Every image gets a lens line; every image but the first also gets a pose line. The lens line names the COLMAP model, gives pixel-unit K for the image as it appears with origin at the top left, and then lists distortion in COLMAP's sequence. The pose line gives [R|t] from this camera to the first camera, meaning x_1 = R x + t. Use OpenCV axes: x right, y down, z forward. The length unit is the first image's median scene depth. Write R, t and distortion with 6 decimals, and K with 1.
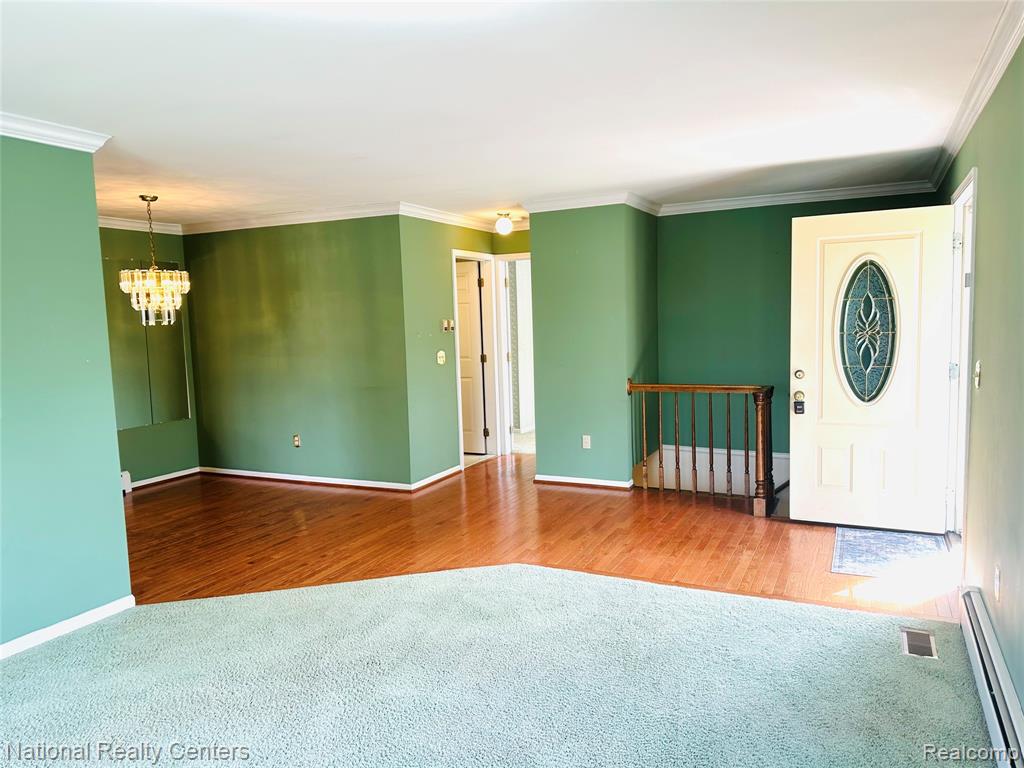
lens RADIAL K [[723.6, 0, 529.4], [0, 723.6, 387.8], [0, 0, 1]] dist [0.153800, -0.376169]
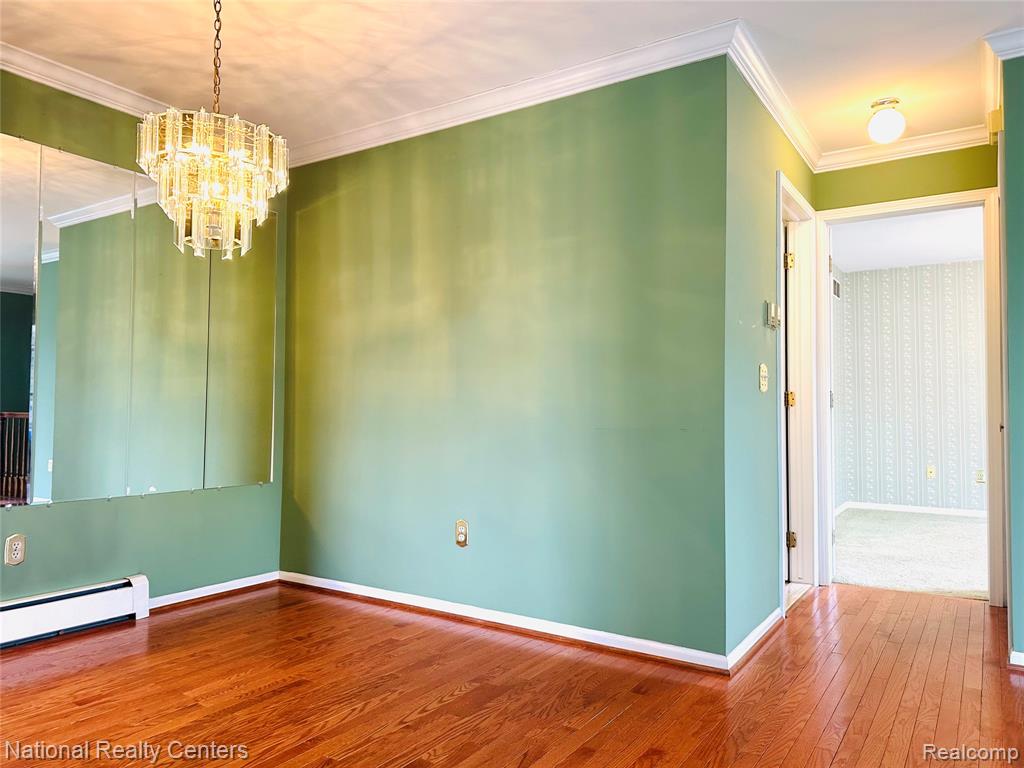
lens RADIAL K [[725.8, 0, 512.0], [0, 725.8, 384.0], [0, 0, 1]] dist [0.002226, -0.001544]
pose [[0.989586, 0.030674, -0.140636, -0.239876], [-0.049672, 0.989785, -0.133636, 0.037476], [0.135101, 0.139230, 0.981001, 0.552022]]
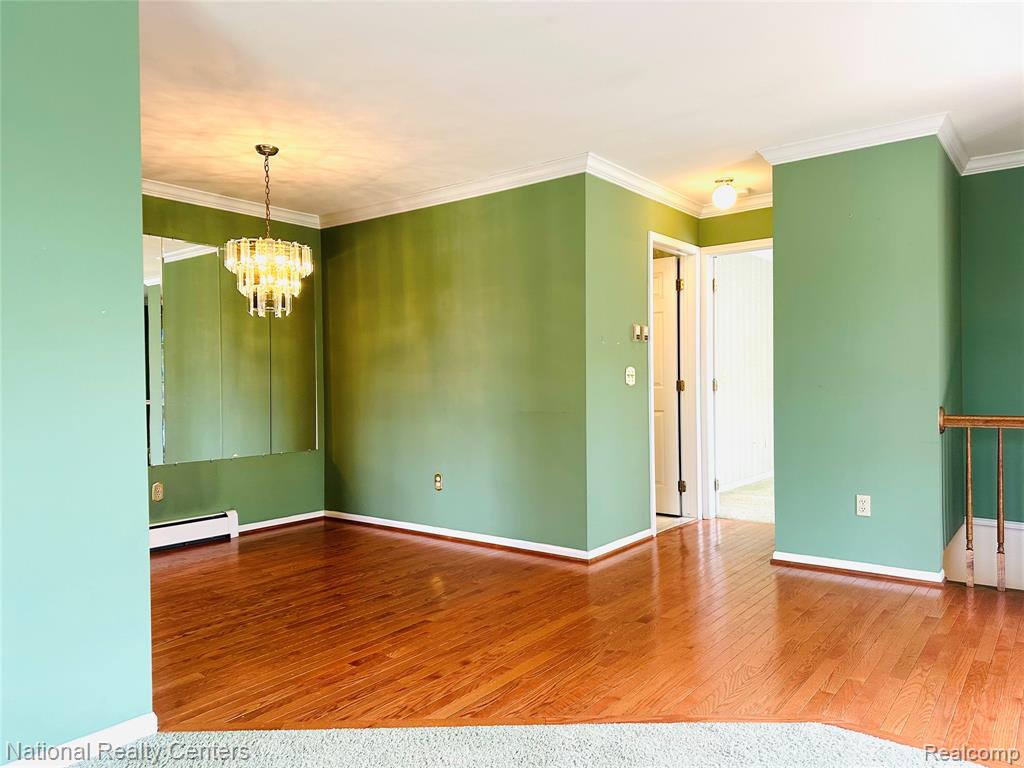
lens RADIAL K [[716.9, 0, 512.0], [0, 716.9, 384.0], [0, 0, 1]] dist [0.034701, -0.003431]
pose [[0.975563, 0.017585, -0.219013, -0.088439], [-0.038215, 0.995180, -0.090315, 0.038568], [0.216369, 0.096477, 0.971533, 0.307721]]
